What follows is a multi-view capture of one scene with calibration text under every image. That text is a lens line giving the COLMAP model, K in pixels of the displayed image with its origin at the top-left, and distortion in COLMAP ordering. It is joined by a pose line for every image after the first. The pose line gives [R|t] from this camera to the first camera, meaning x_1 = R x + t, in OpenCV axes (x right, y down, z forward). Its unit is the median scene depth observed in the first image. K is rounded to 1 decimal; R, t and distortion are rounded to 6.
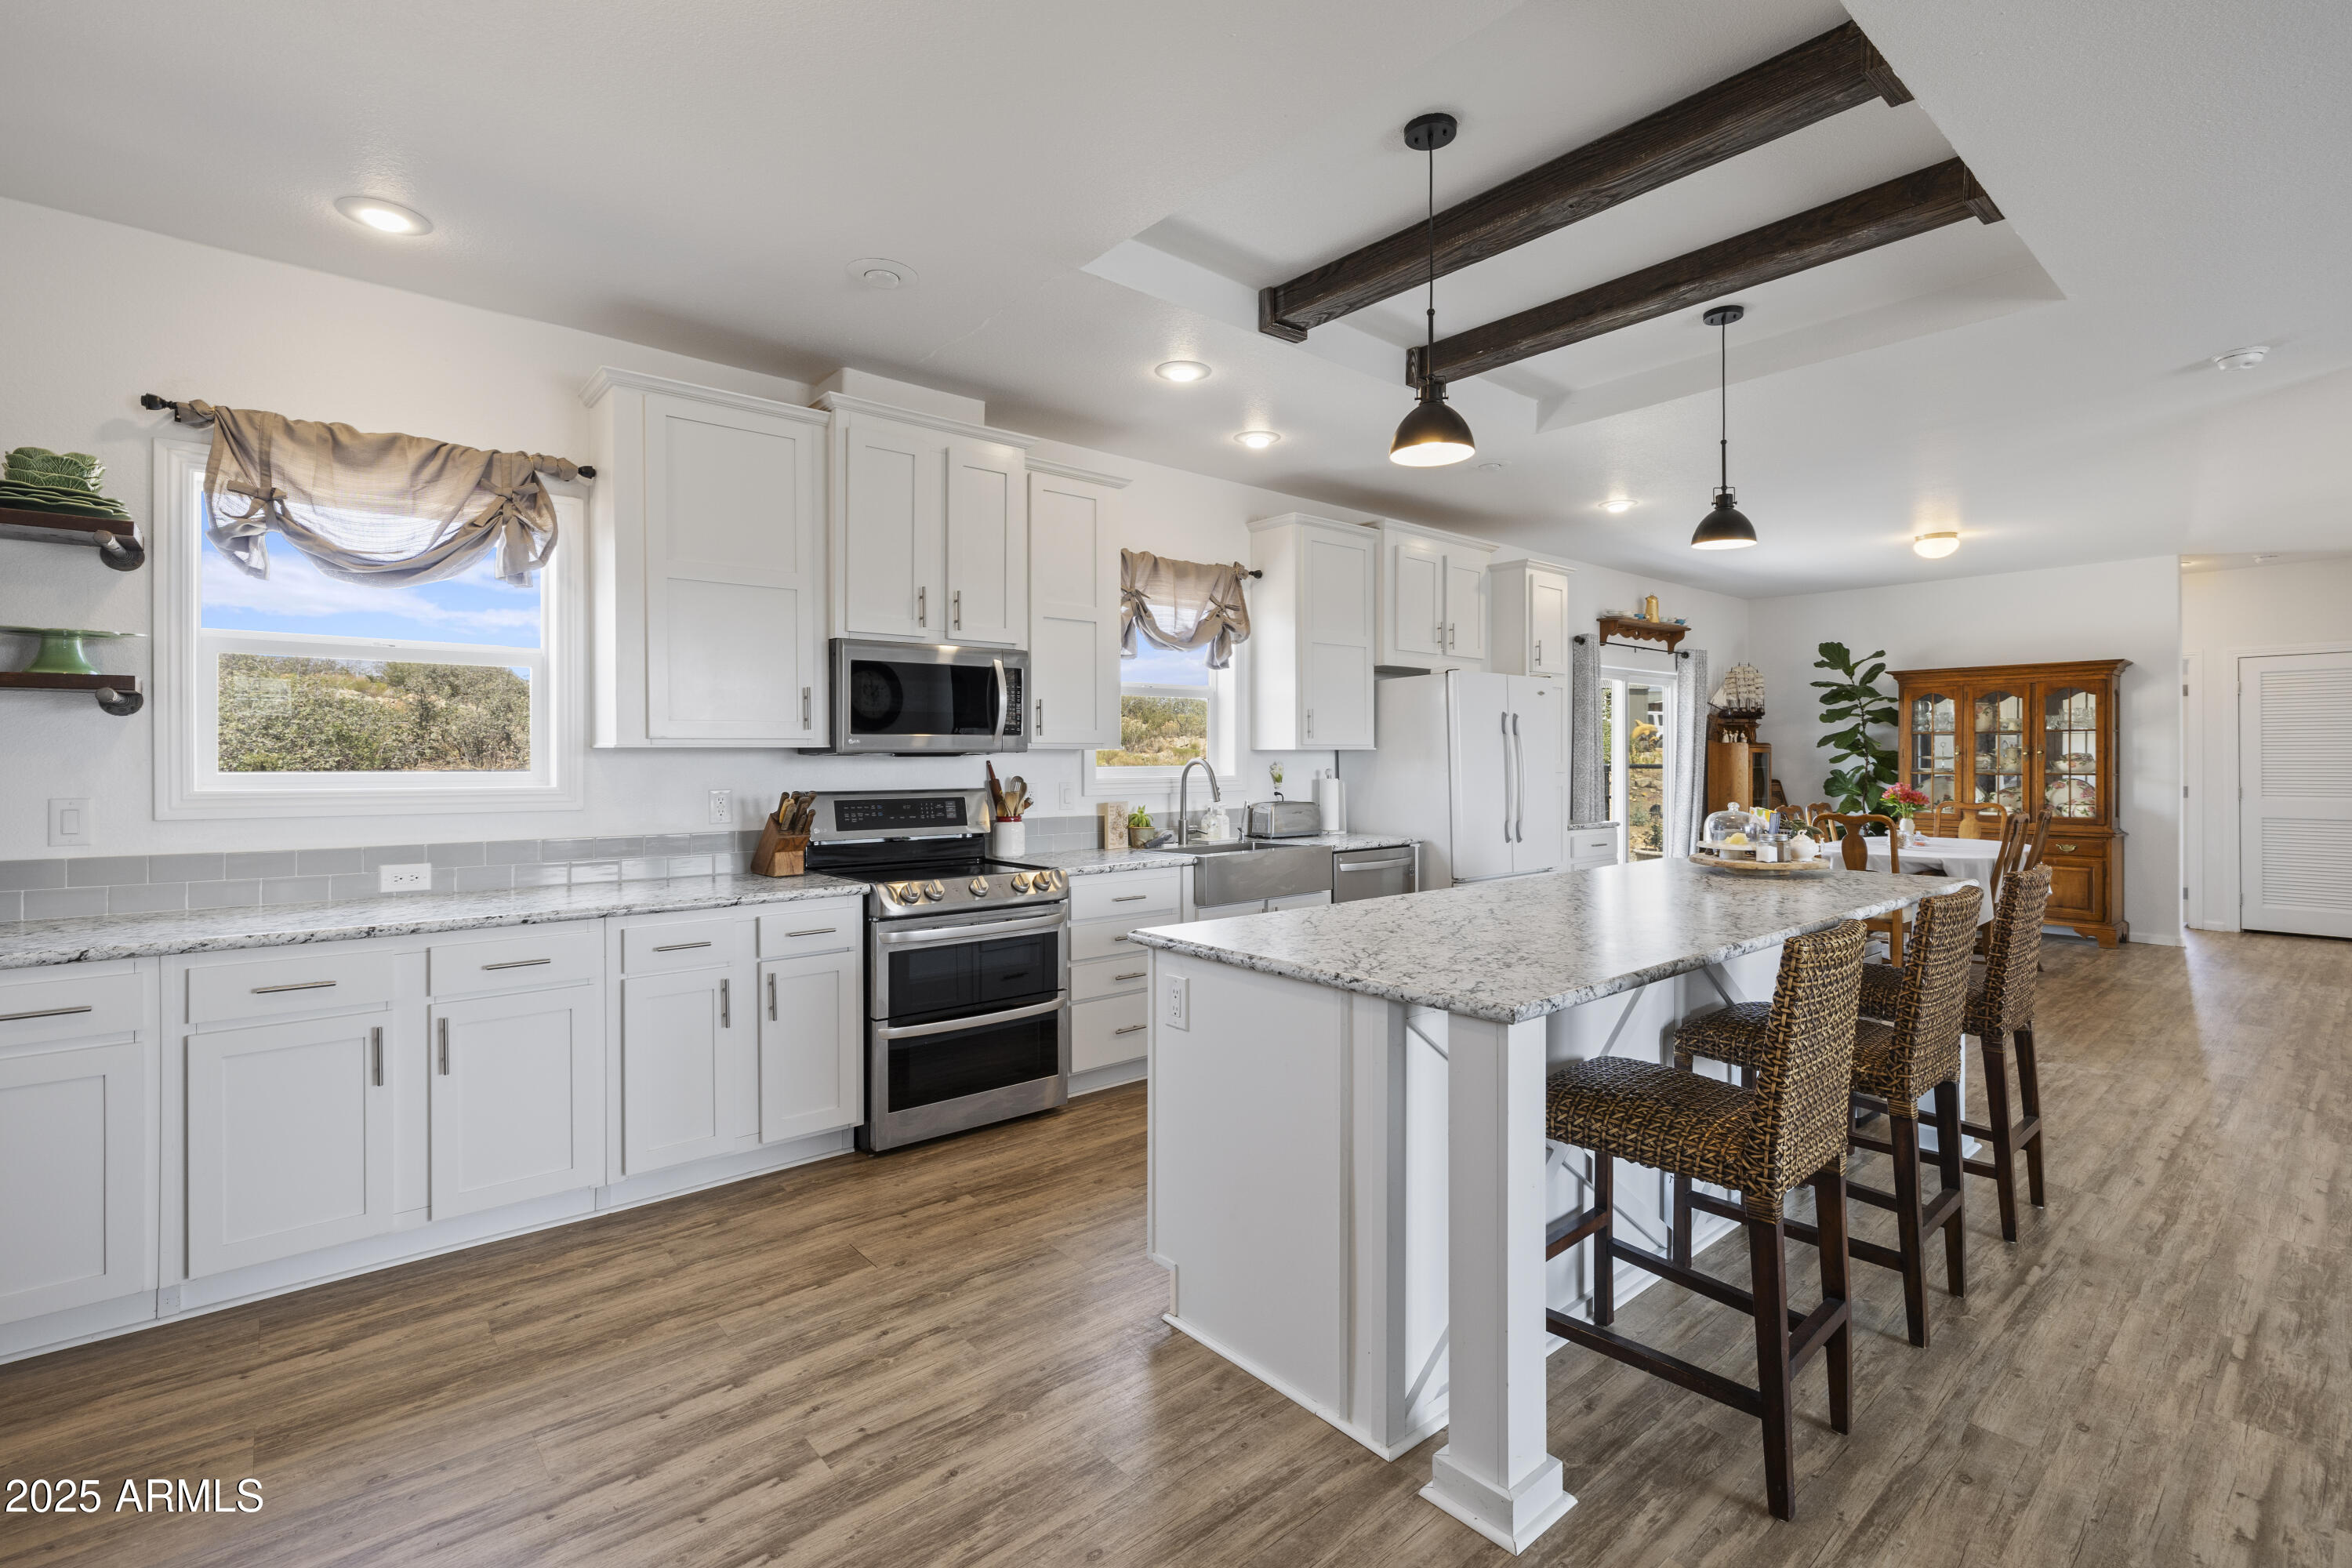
lens RADIAL K [[1059.1, 0, 1169.4], [0, 1059.1, 759.9], [0, 0, 1]] dist [0.001243, -0.000155]
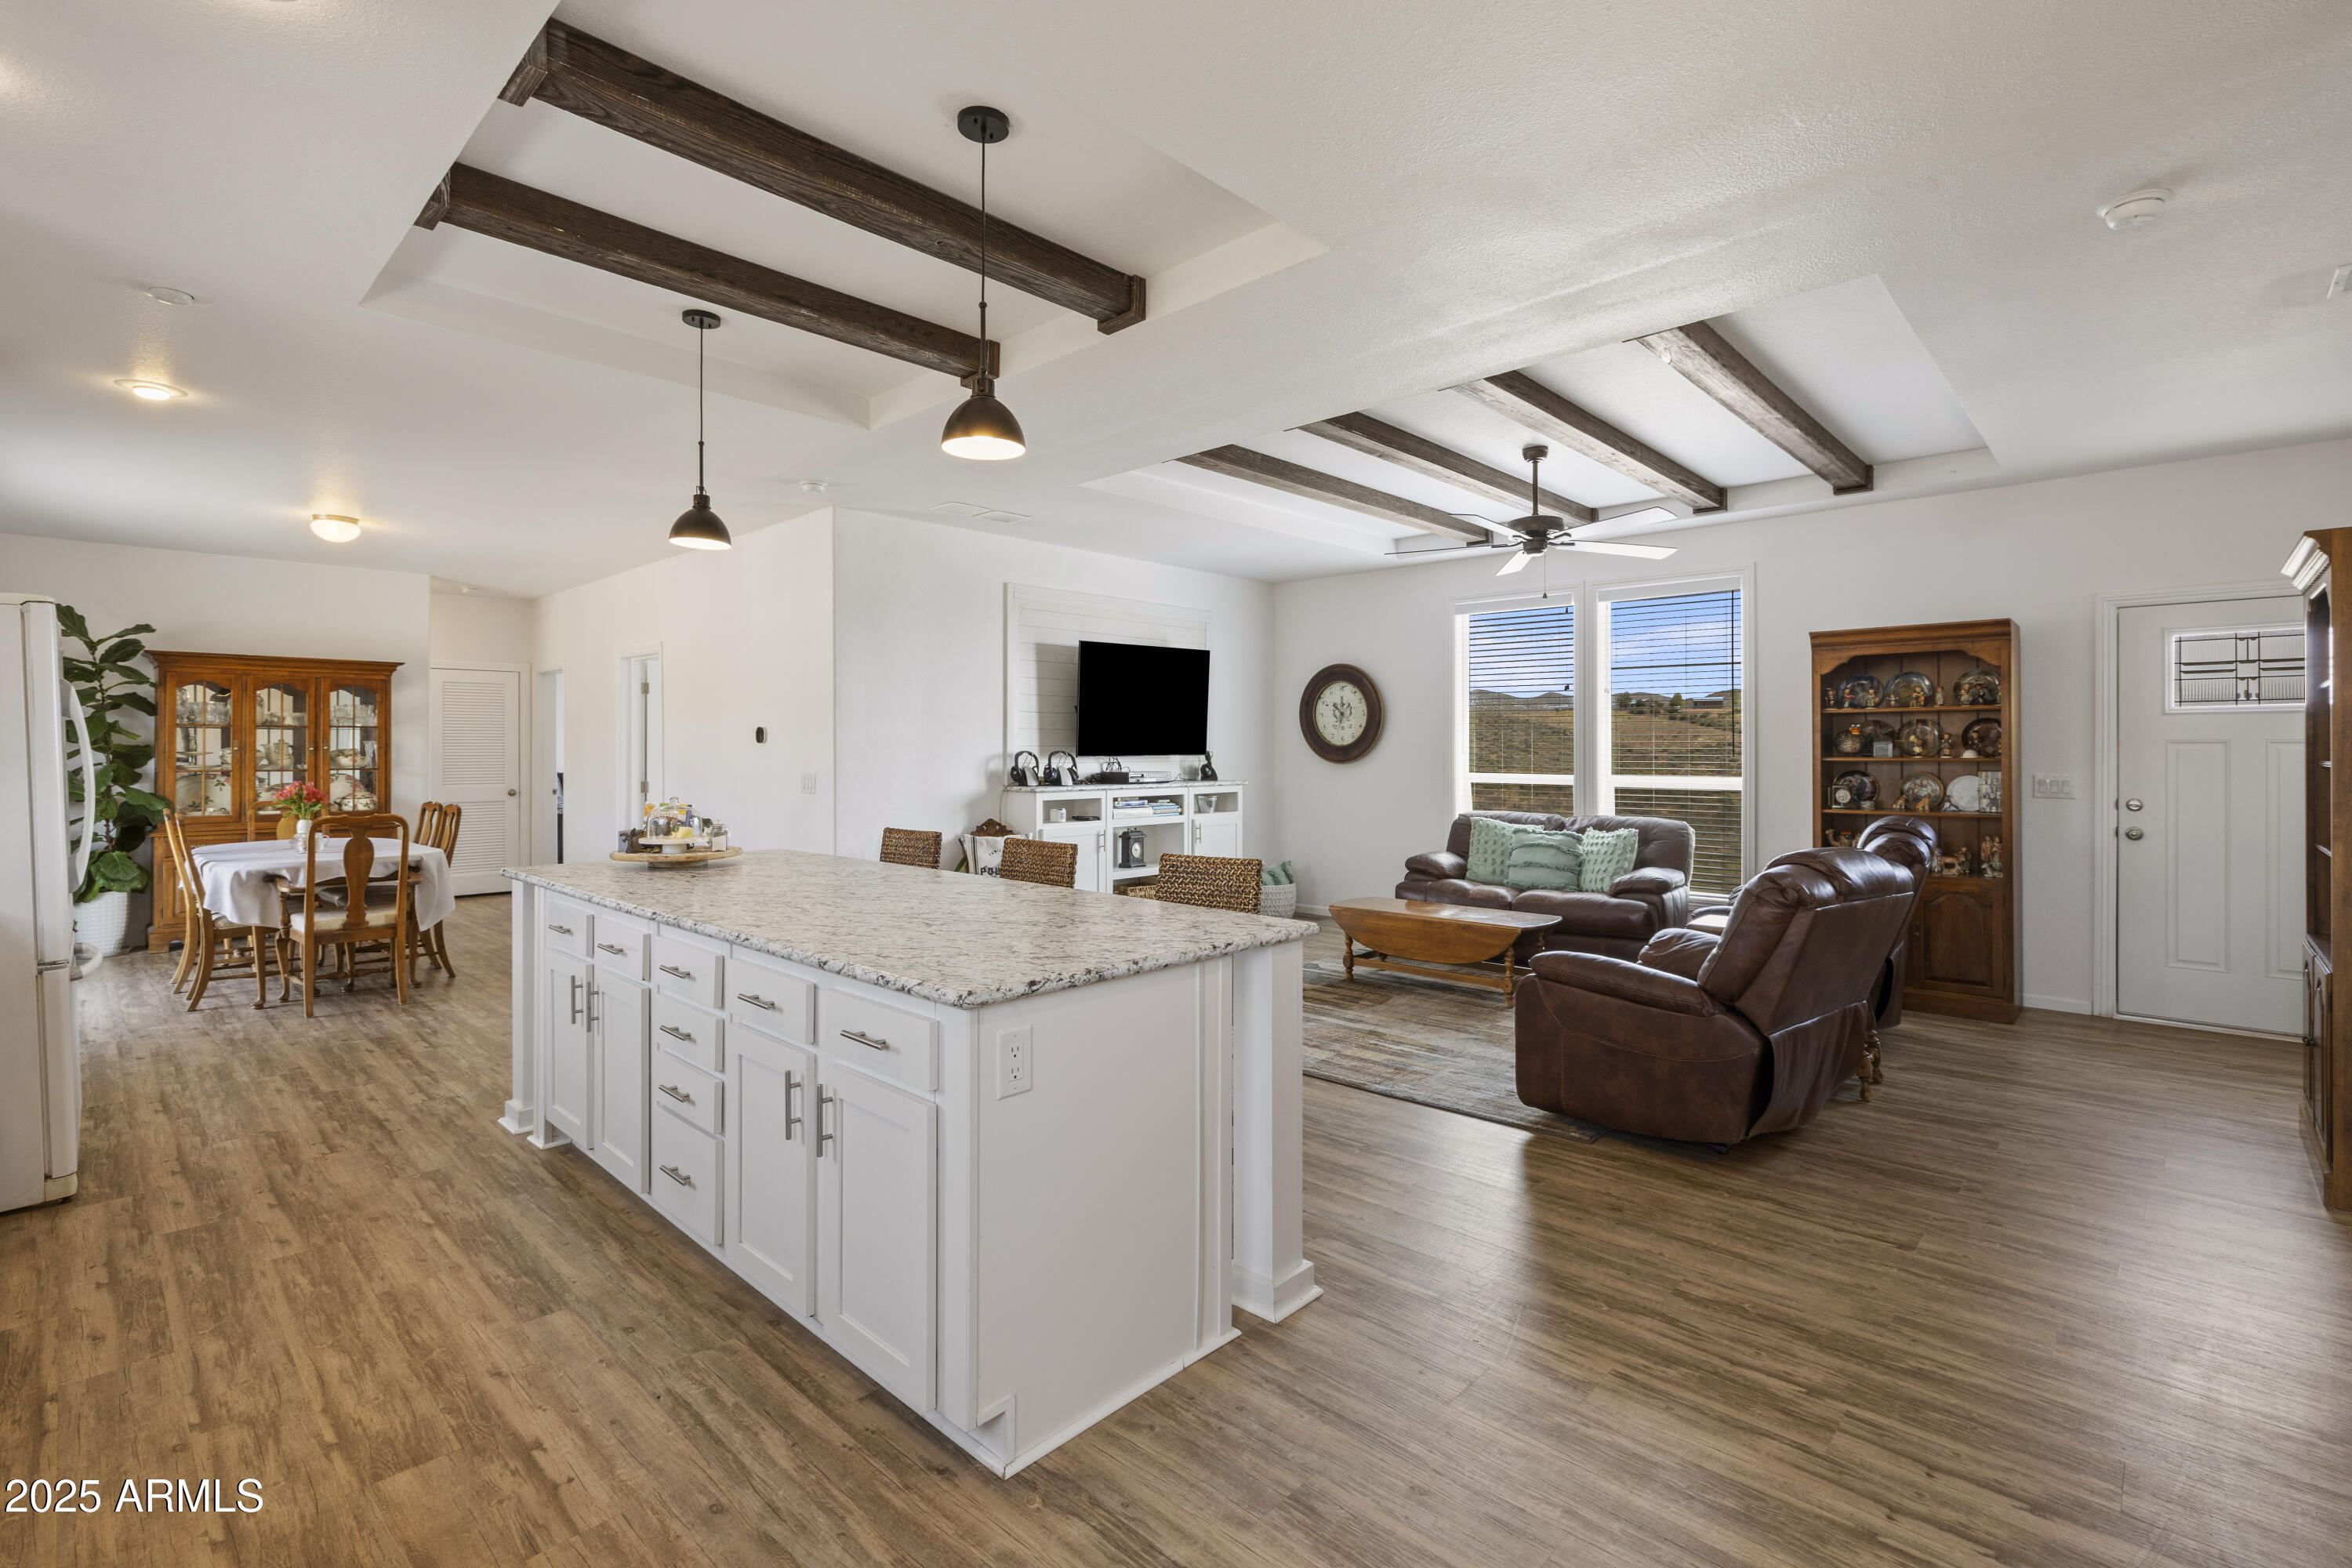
lens RADIAL K [[1064.8, 0, 1170.7], [0, 1064.8, 752.7], [0, 0, 1]] dist [-0.001626, -0.000281]
pose [[-0.109871, -0.001427, 0.993945, -0.269660], [0.004674, 0.999987, 0.001952, -0.001166], [-0.993935, 0.004860, -0.109863, 0.329050]]
